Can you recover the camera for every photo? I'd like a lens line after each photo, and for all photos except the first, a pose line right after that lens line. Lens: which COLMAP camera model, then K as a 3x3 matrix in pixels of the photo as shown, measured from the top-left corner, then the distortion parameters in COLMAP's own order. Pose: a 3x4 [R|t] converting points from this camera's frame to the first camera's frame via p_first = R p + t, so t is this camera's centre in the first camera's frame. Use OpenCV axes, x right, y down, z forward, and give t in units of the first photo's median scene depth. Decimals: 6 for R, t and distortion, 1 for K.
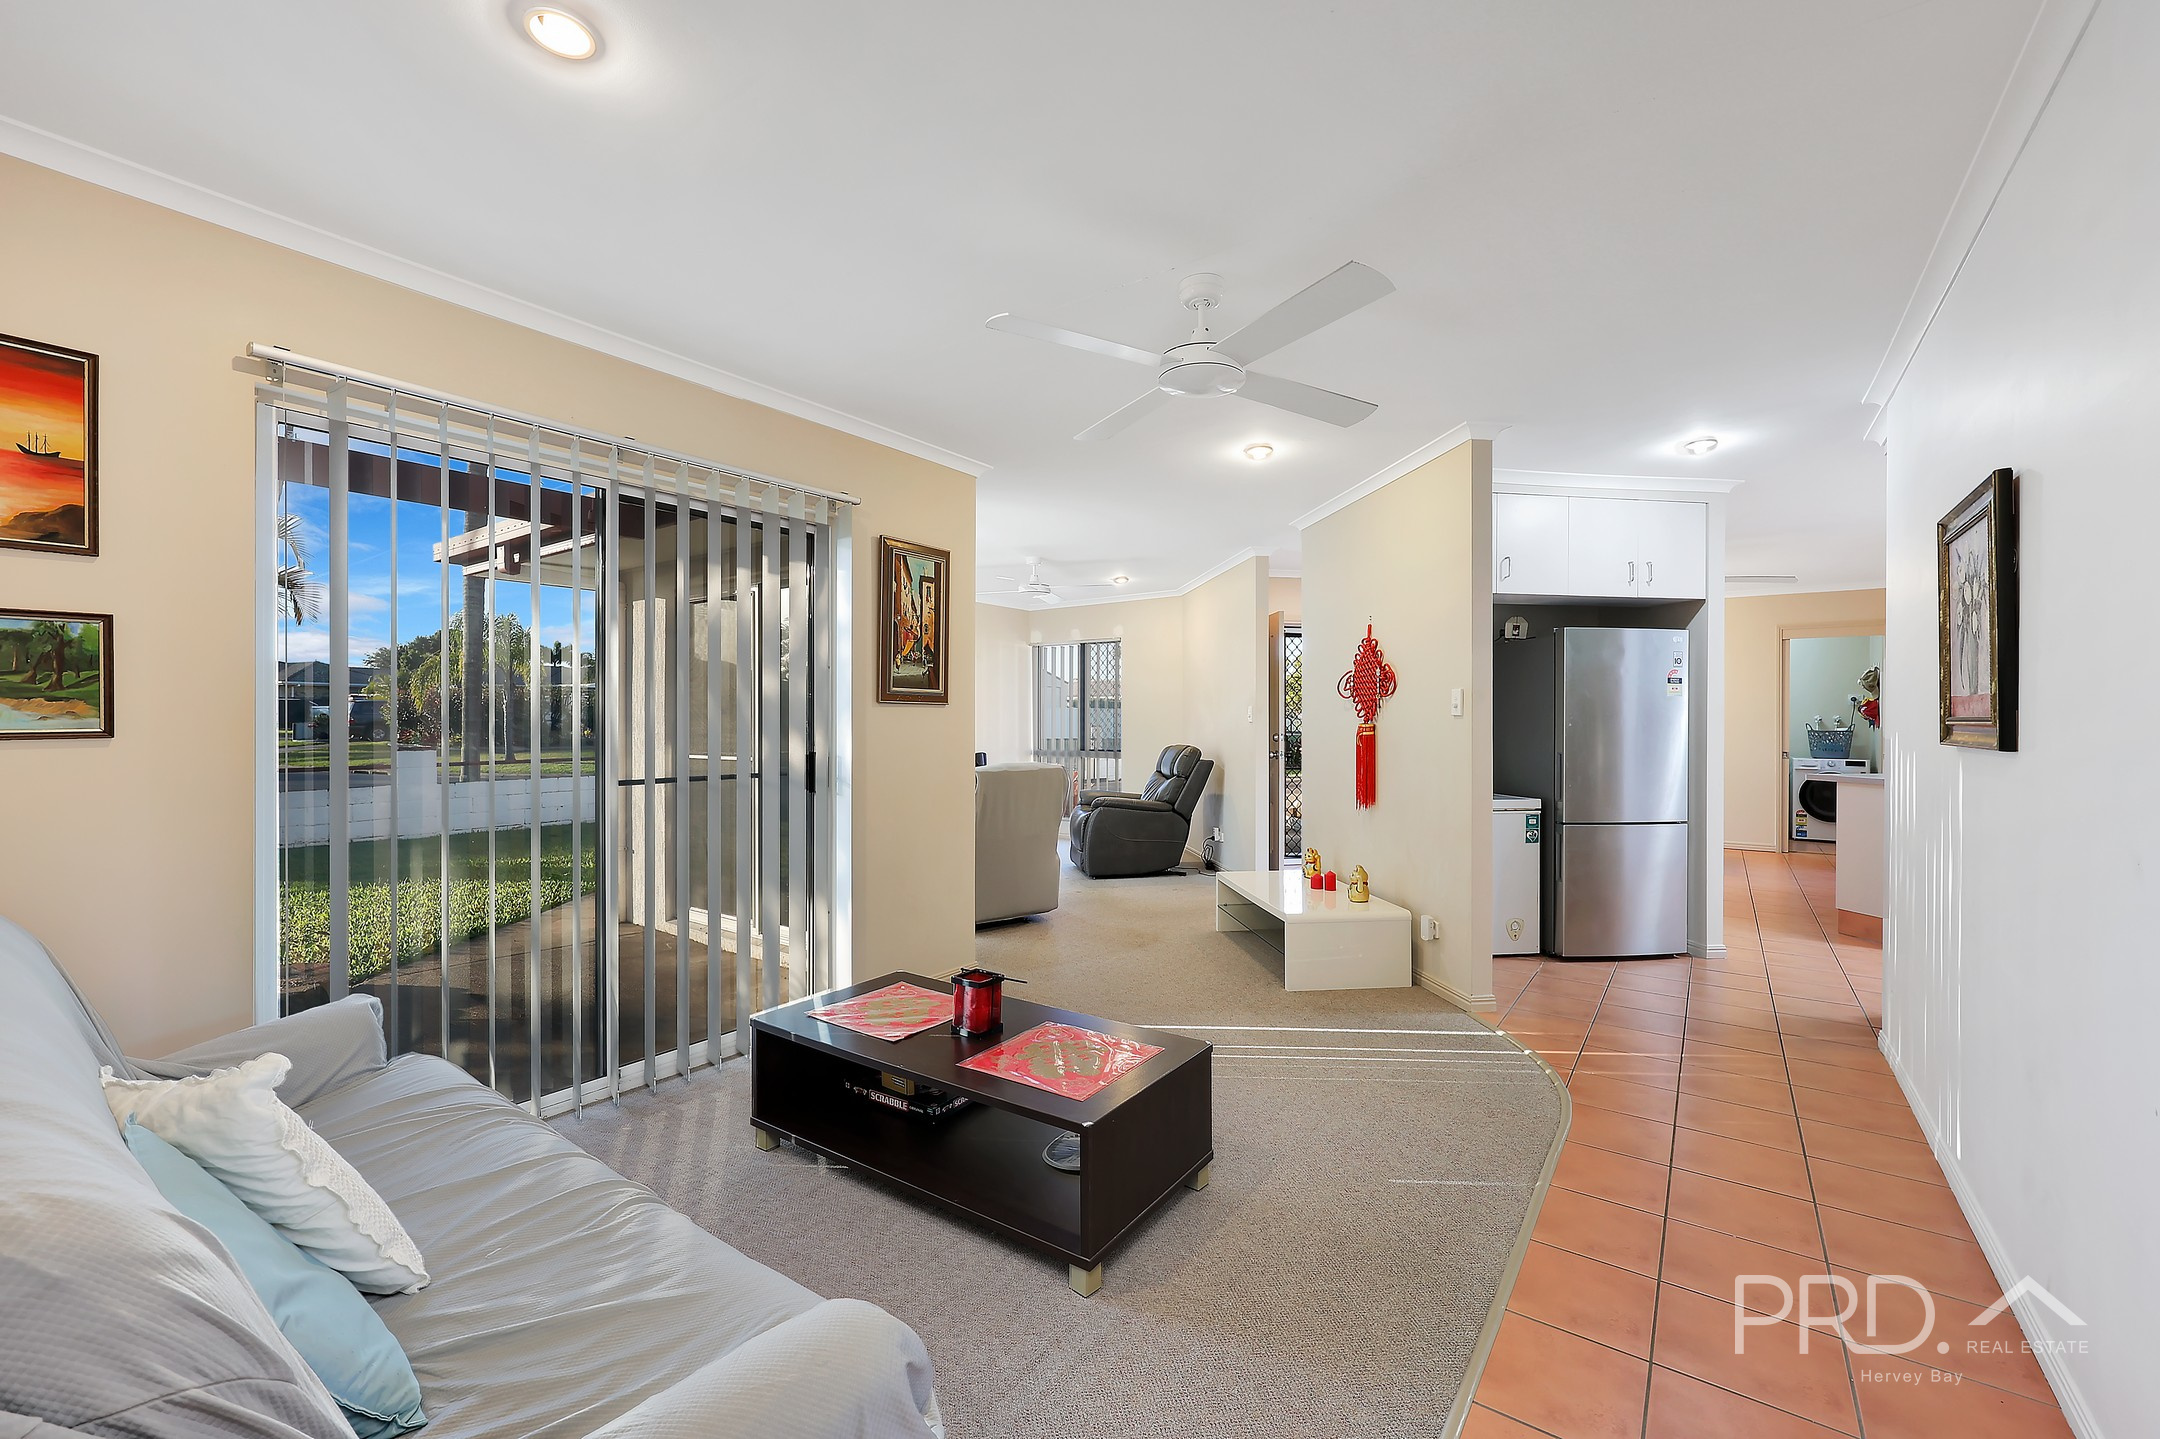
lens RADIAL K [[863.7, 0, 1079.3], [0, 863.7, 726.2], [0, 0, 1]] dist [0.000115, 0.000533]
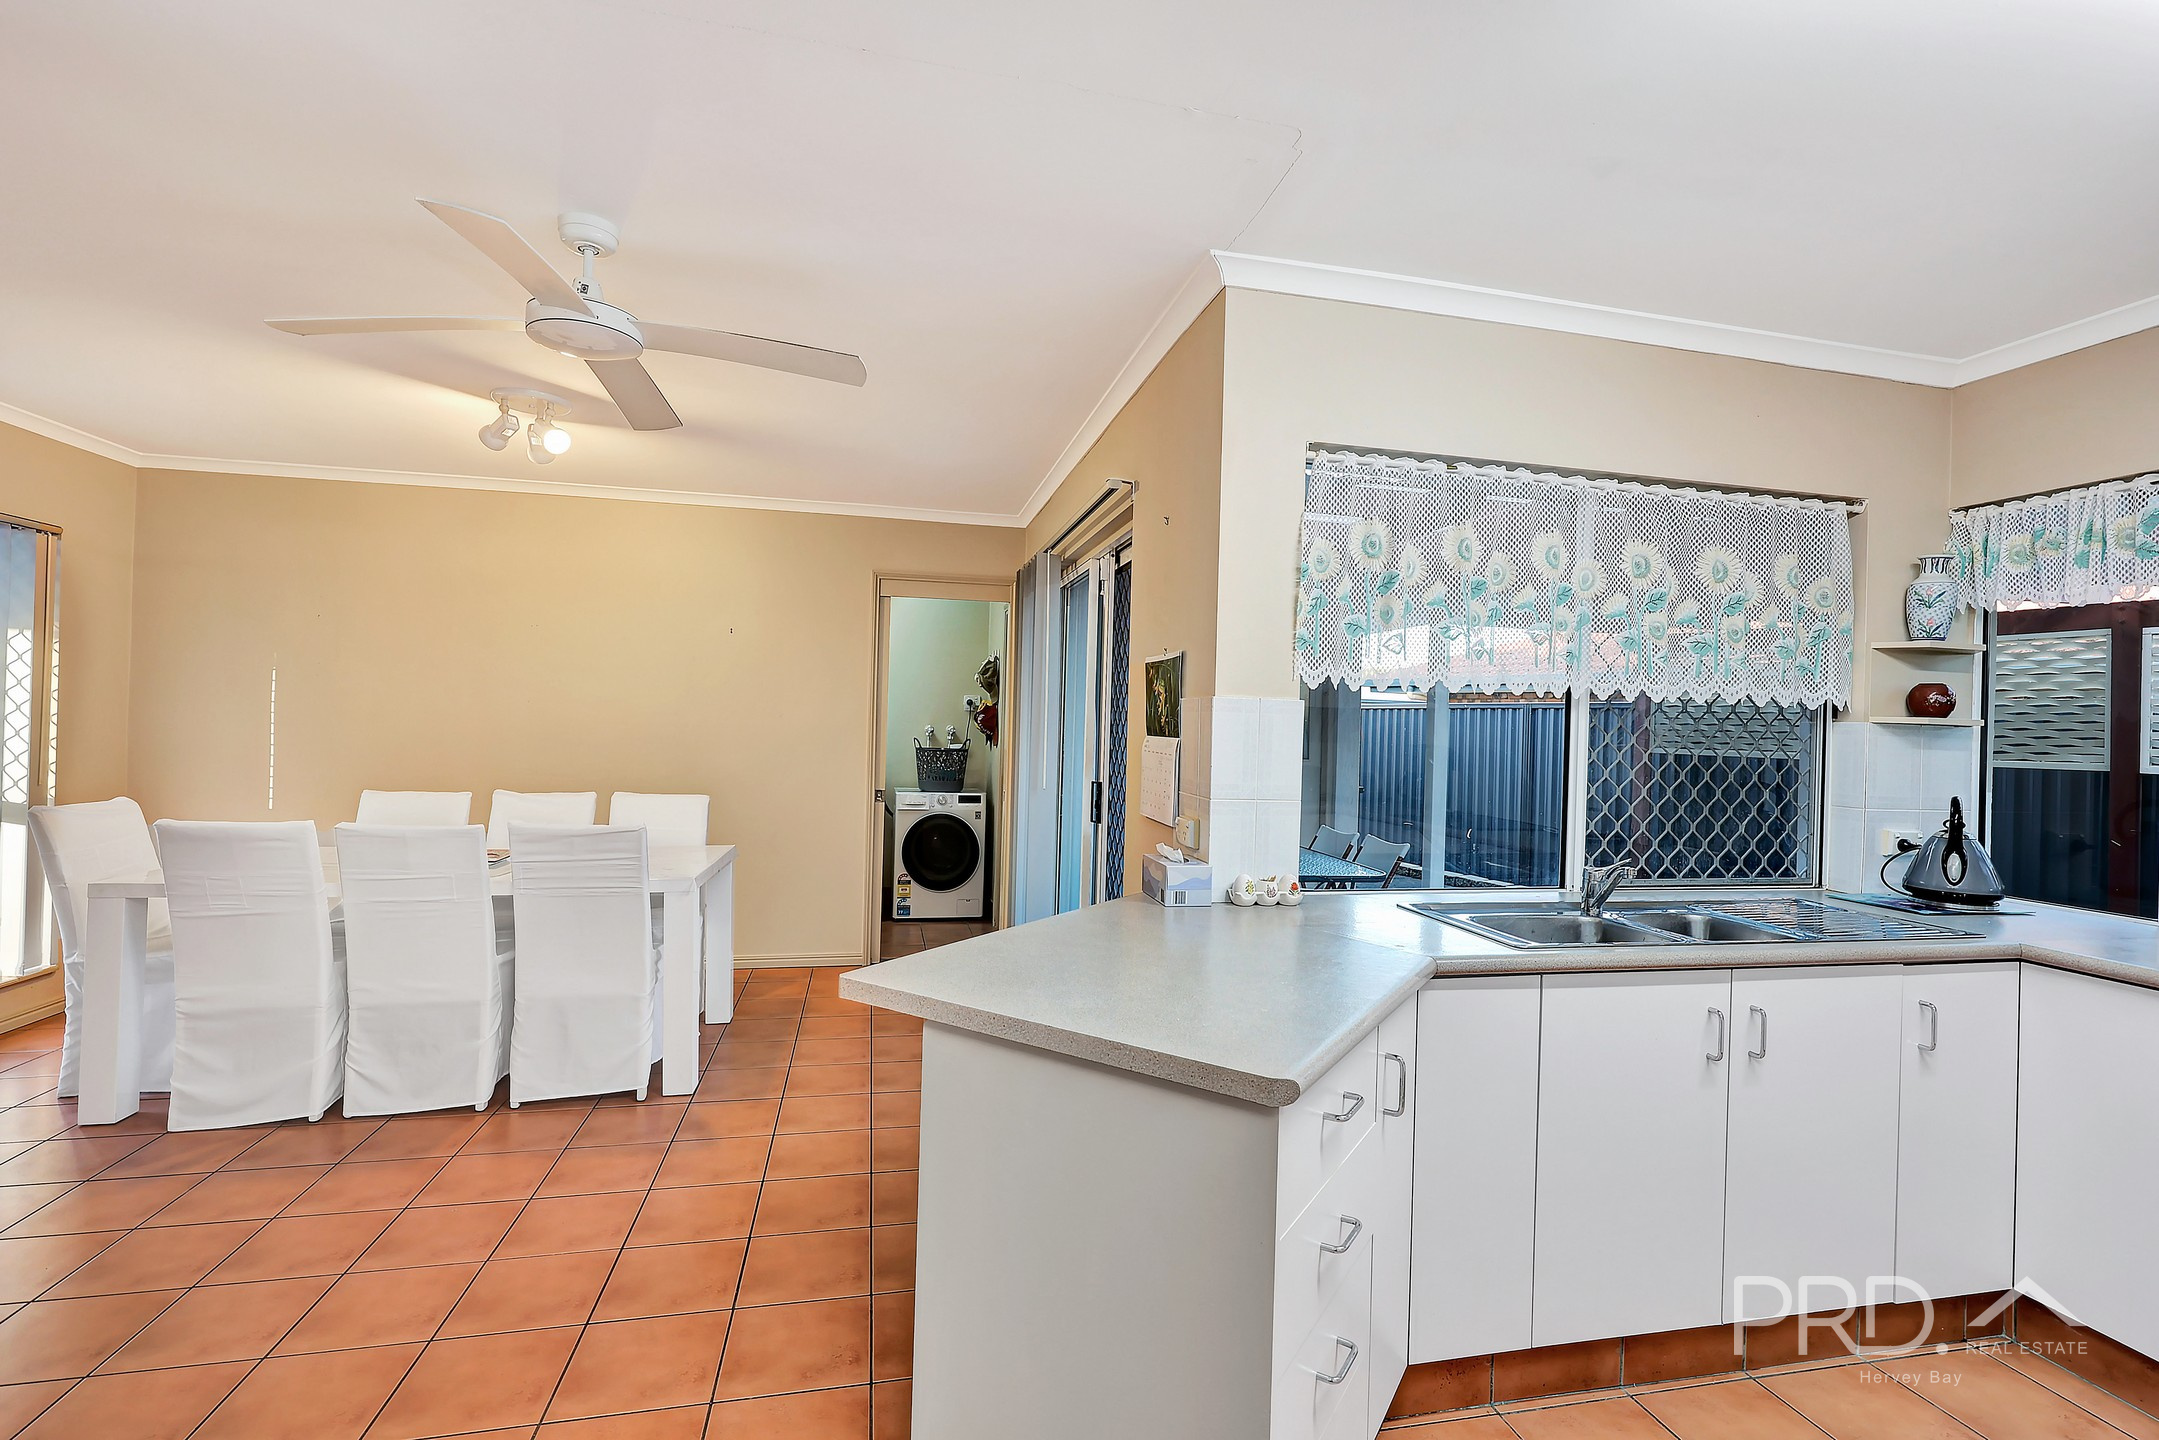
lens RADIAL K [[952.2, 0, 1081.2], [0, 952.2, 721.7], [0, 0, 1]] dist [-0.001765, 0.001227]
pose [[0.659327, 0.019571, 0.751602, 0.393525], [-0.026918, 0.999635, -0.002416, -0.017001], [-0.751374, -0.018638, 0.659613, 0.442764]]
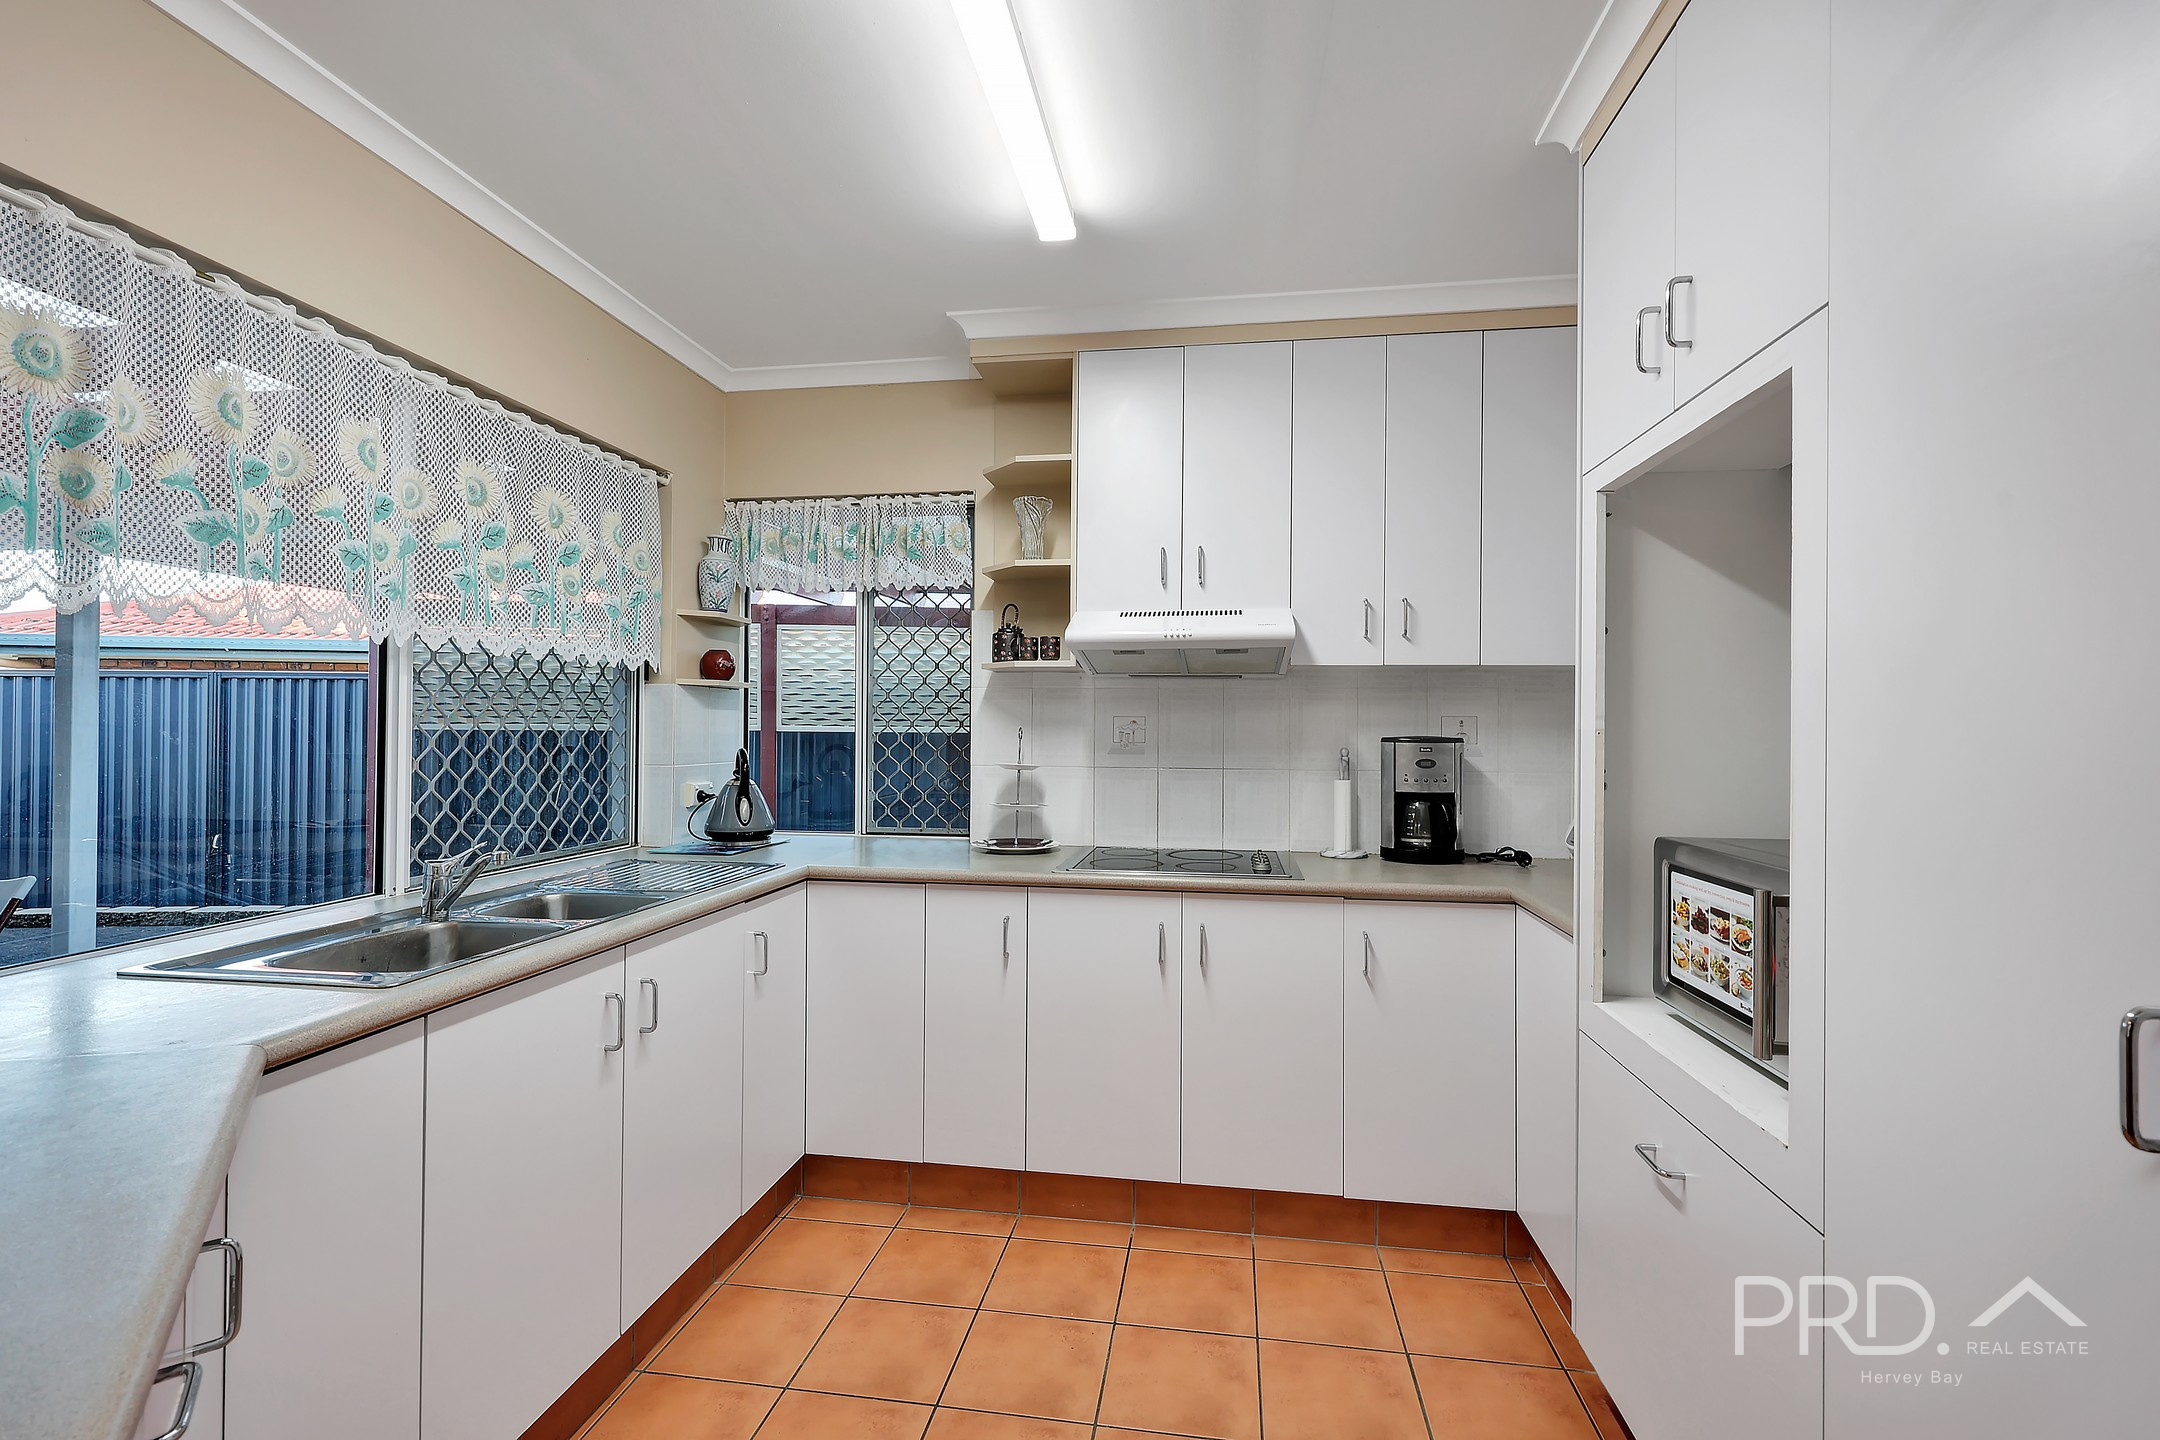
lens RADIAL K [[952.6, 0, 1082.2], [0, 952.6, 716.2], [0, 0, 1]] dist [-0.001765, 0.001227]
pose [[-0.467834, 0.005911, 0.883797, 0.565605], [-0.004423, 0.999949, -0.009030, 0.006648], [-0.883805, -0.008134, -0.467784, 0.603384]]
